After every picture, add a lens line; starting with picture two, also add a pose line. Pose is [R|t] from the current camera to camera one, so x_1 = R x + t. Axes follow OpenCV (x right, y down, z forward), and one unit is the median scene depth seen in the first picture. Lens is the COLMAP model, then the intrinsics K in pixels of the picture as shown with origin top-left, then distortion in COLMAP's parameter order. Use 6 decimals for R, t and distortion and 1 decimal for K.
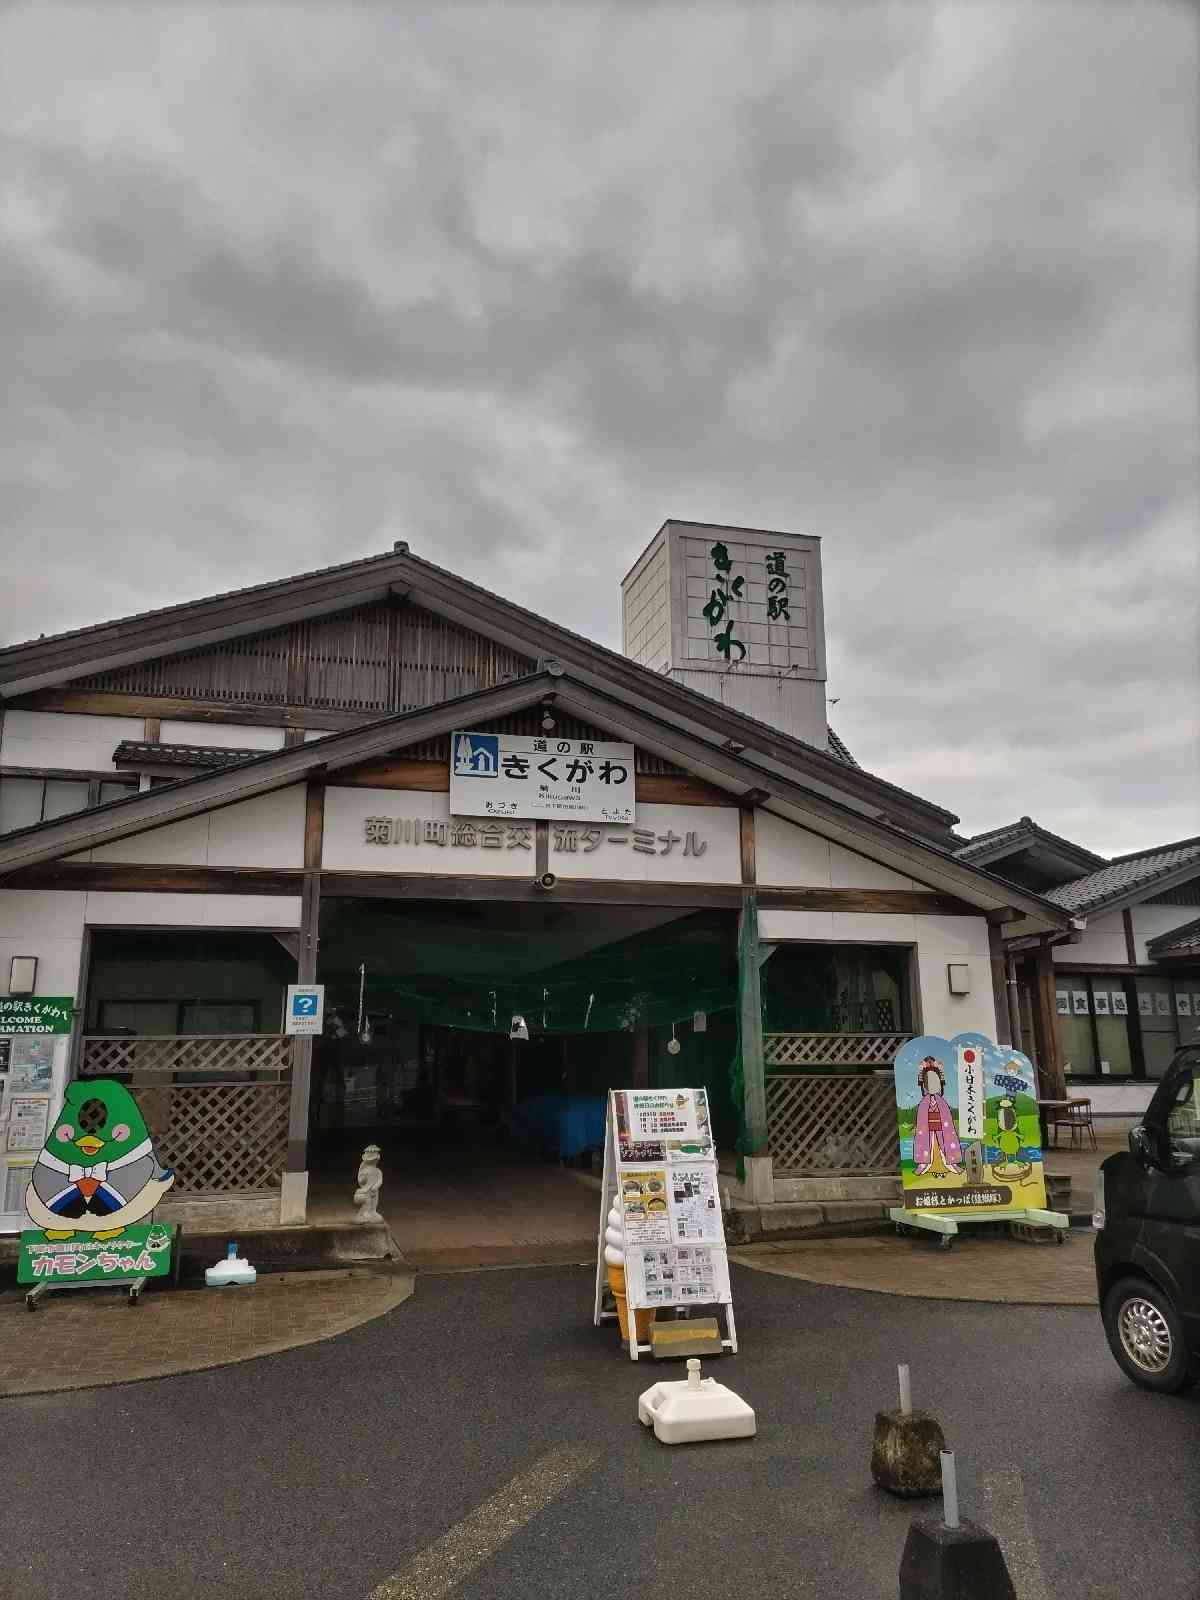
lens RADIAL K [[1192.3, 0, 613.4], [0, 1192.3, 794.0], [0, 0, 1]] dist [0.076896, -0.005405]
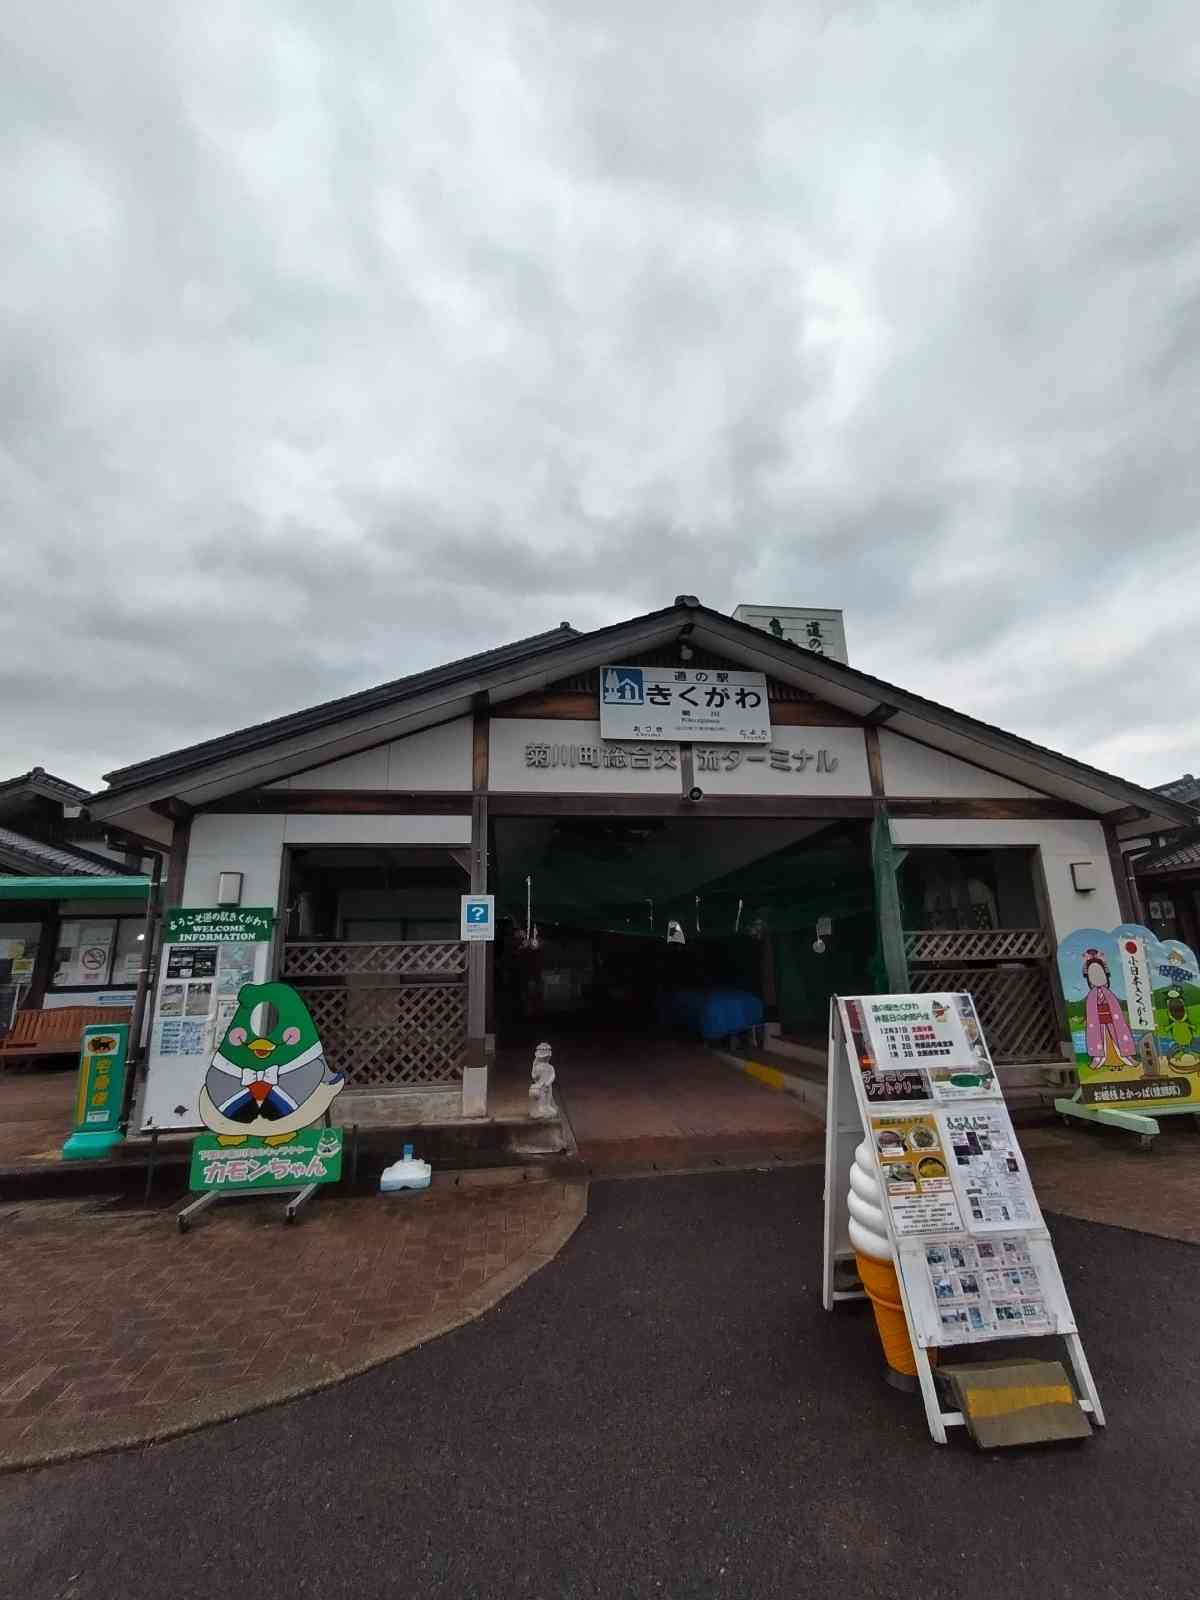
lens RADIAL K [[682.1, 0, 612.3], [0, 682.1, 811.4], [0, 0, 1]] dist [-0.002574, 0.000074]
pose [[0.991032, -0.046053, -0.125435, -0.049968], [0.045757, 0.998939, -0.005240, 0.083967], [0.125543, -0.000546, 0.992088, 0.366601]]
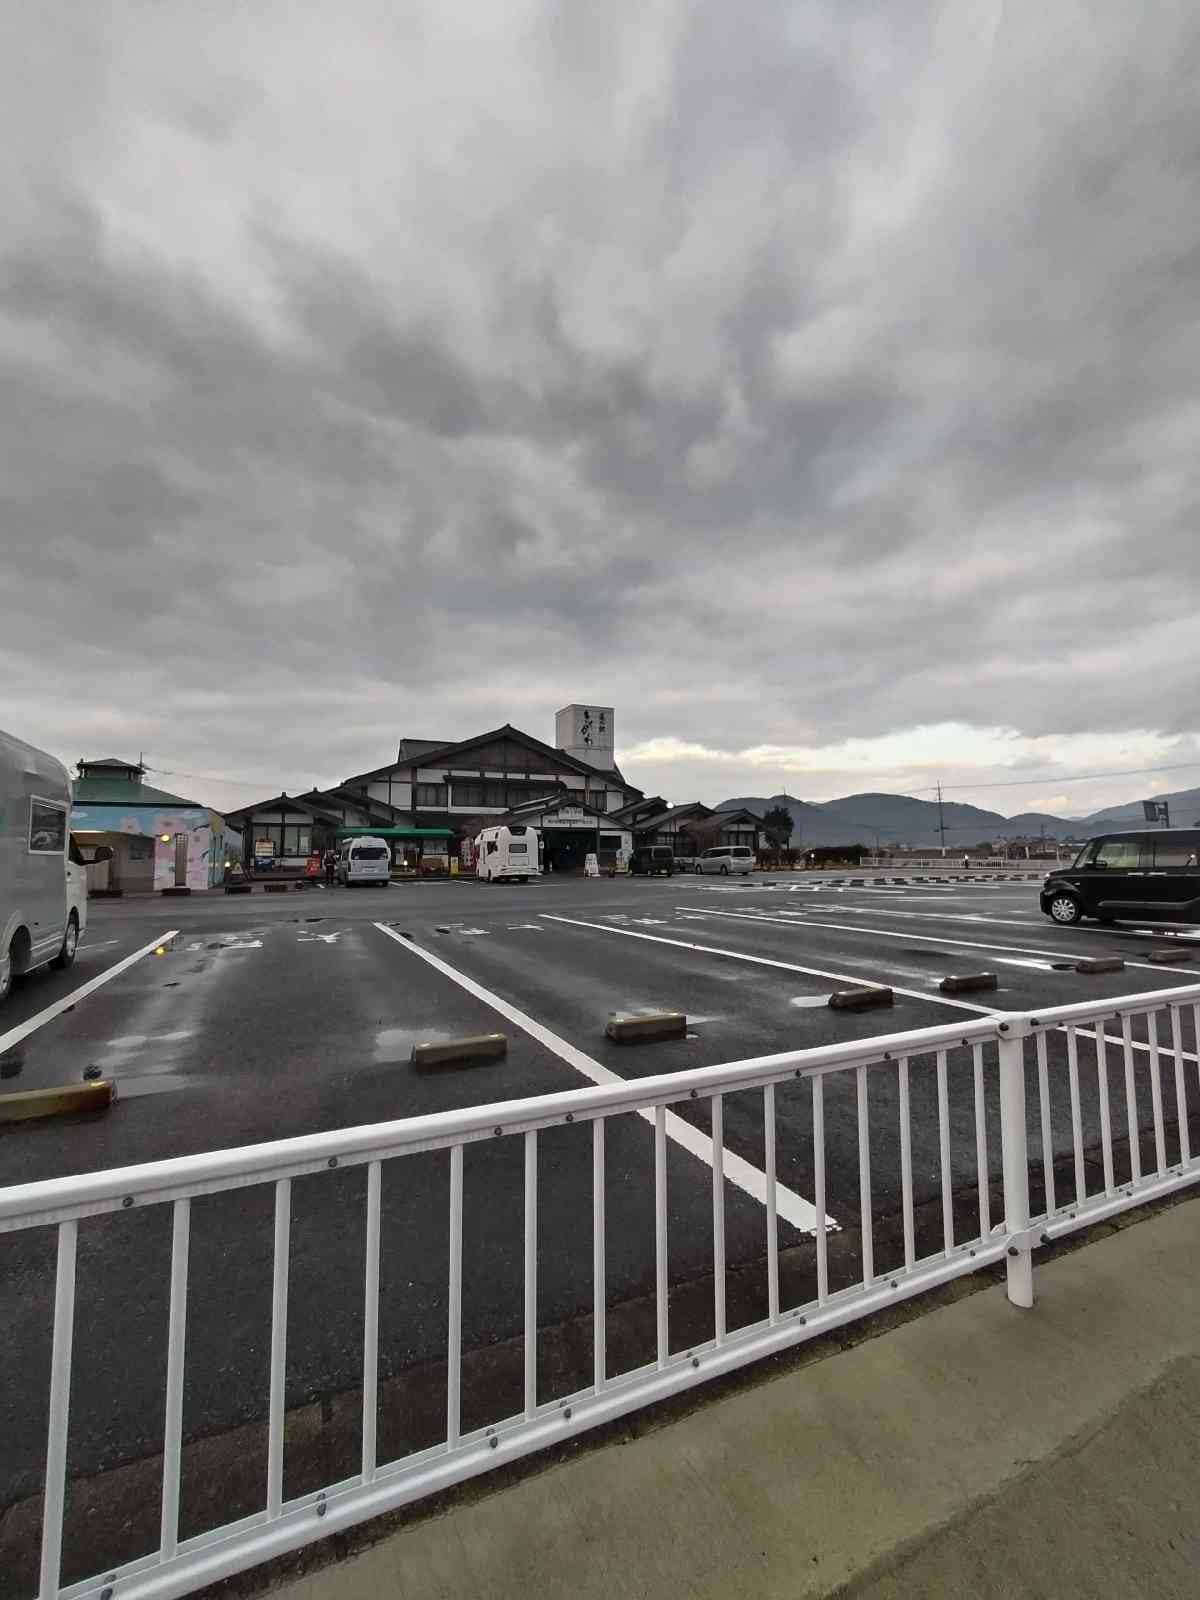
lens RADIAL K [[661.7, 0, 600.0], [0, 661.7, 800.0], [0, 0, 1]] dist [0.043372, 0.000045]
pose [[0.988341, 0.018418, 0.151138, -0.485423], [-0.039063, 0.990104, 0.134791, -0.629908], [-0.147160, -0.139123, 0.979280, -2.890793]]
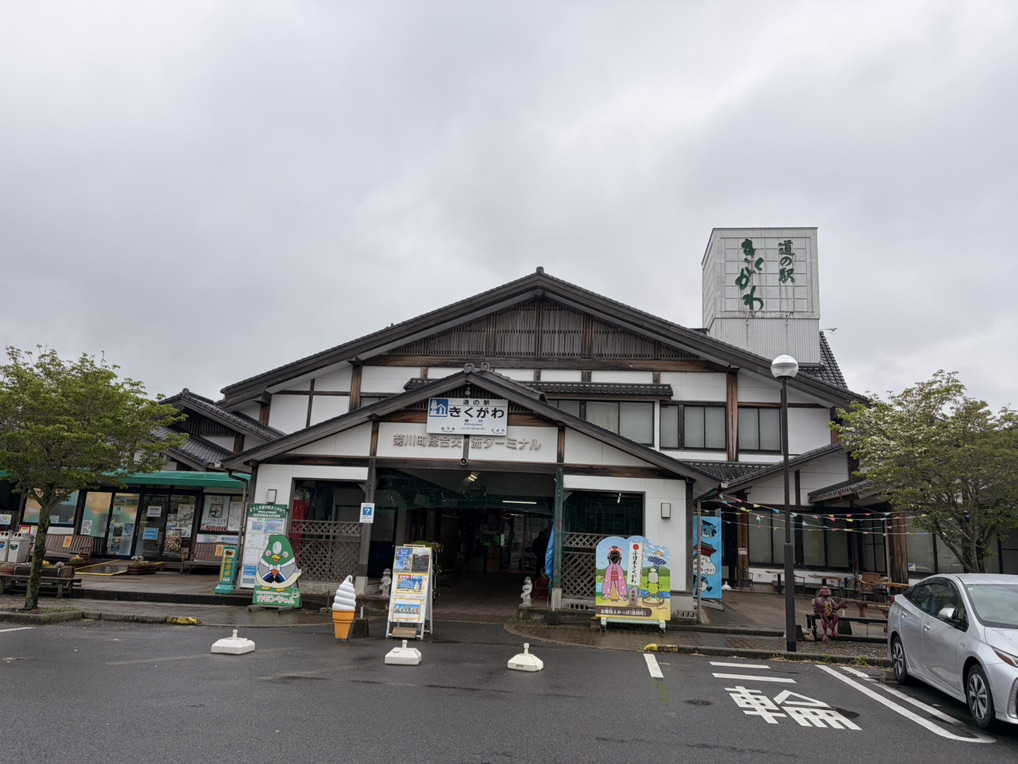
lens RADIAL K [[774.8, 0, 508.3], [0, 774.8, 357.5], [0, 0, 1]] dist [0.128321, -0.264542]
pose [[0.917615, -0.038749, -0.395578, 0.611669], [0.031151, 0.999186, -0.025616, -0.085891], [0.396249, 0.011183, 0.918075, -0.353426]]
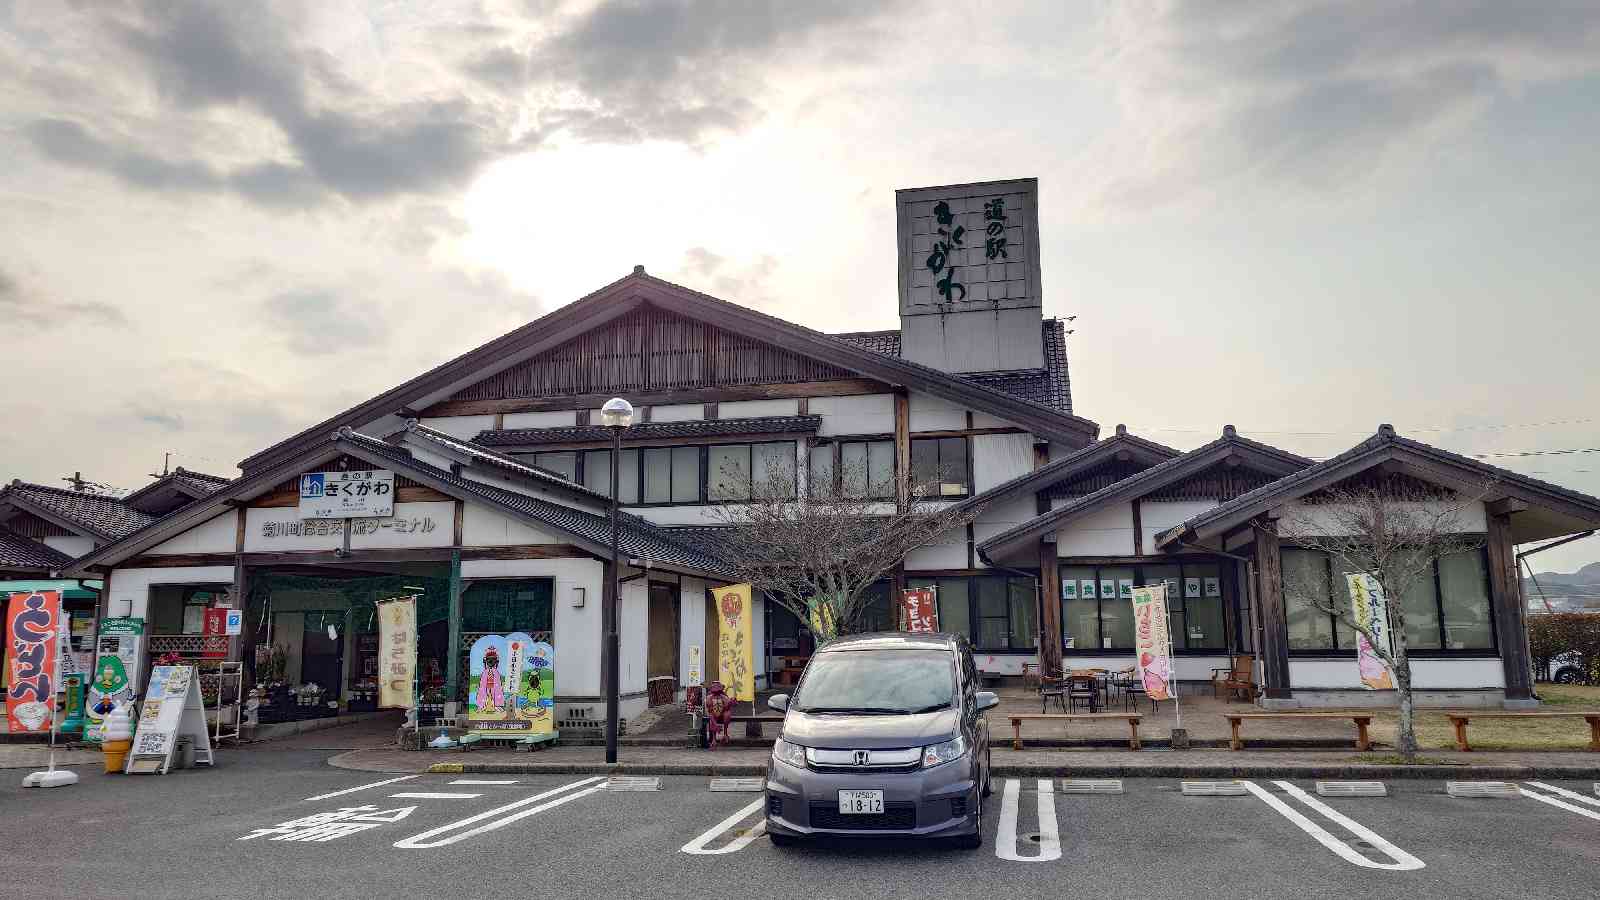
lens RADIAL K [[1131.1, 0, 796.8], [0, 1131.1, 441.3], [0, 0, 1]] dist [-0.002874, 0.000068]
pose [[0.886782, -0.077972, -0.455563, 1.327404], [0.104407, 0.993983, 0.033110, -0.078362], [0.450240, -0.076926, 0.889588, -0.214128]]
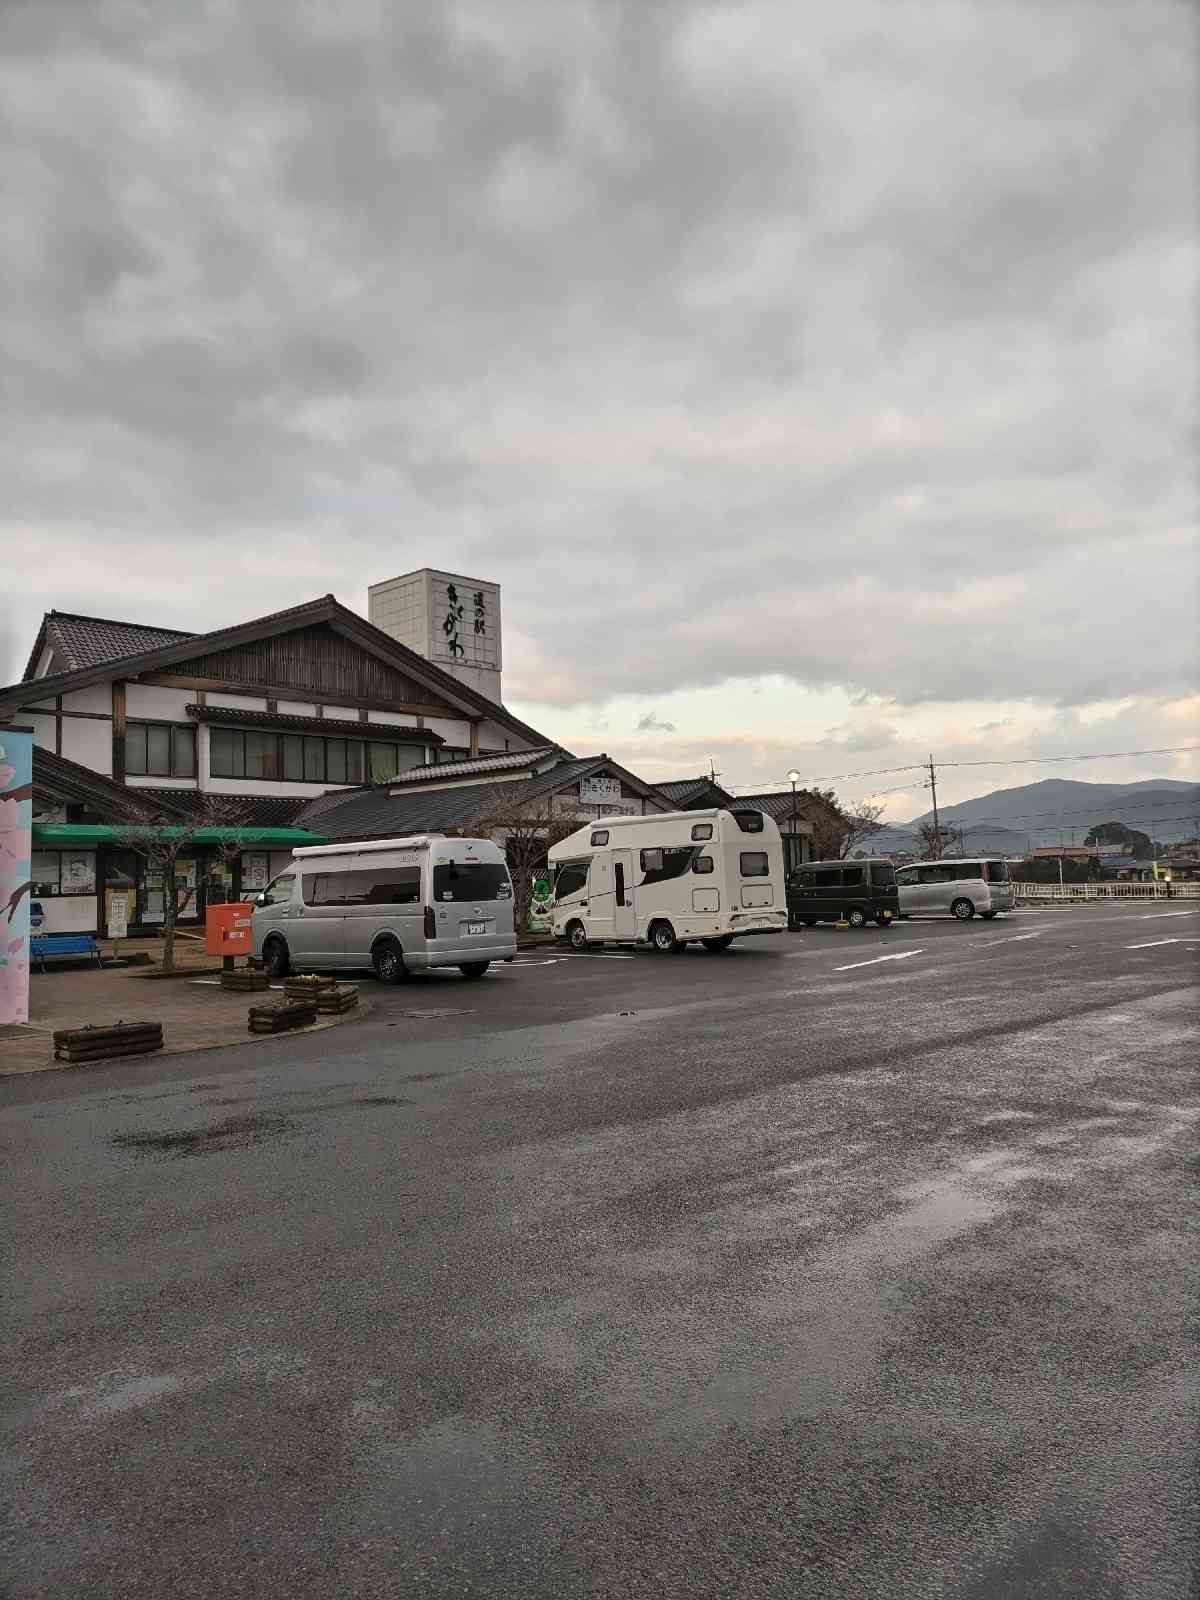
lens RADIAL K [[1160.8, 0, 633.4], [0, 1160.8, 802.1], [0, 0, 1]] dist [0.013296, 0.003655]
pose [[0.851106, 0.025544, 0.524372, -1.617411], [-0.100163, 0.988369, 0.114428, -0.350381], [-0.515351, -0.149913, 0.843765, -1.689807]]
